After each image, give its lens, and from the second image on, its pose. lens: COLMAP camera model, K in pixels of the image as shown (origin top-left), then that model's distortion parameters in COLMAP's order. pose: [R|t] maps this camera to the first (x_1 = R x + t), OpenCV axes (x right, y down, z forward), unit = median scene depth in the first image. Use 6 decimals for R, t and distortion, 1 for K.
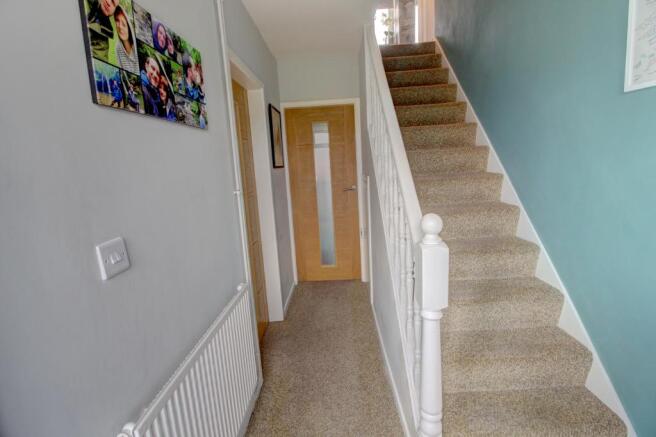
lens RADIAL K [[304.2, 0, 328.8], [0, 304.2, 216.4], [0, 0, 1]] dist [-0.018970, -0.001435]
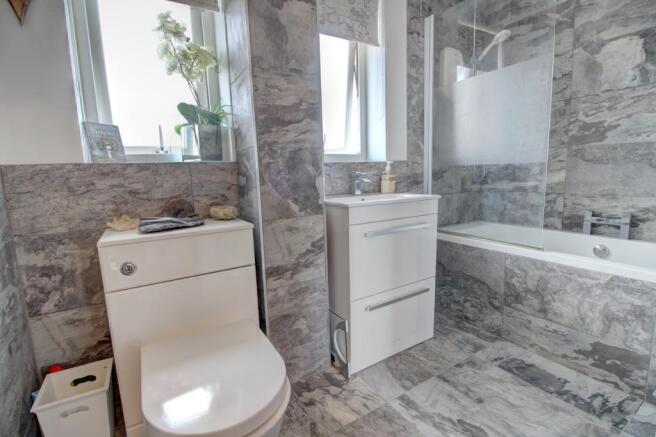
lens RADIAL K [[304.2, 0, 326.6], [0, 304.2, 218.6], [0, 0, 1]] dist [-0.018970, -0.001435]
pose [[0.842216, -0.046516, 0.537129, 0.154990], [0.075707, 0.996604, -0.032401, -0.517735], [-0.533798, 0.067953, 0.842877, 0.769617]]
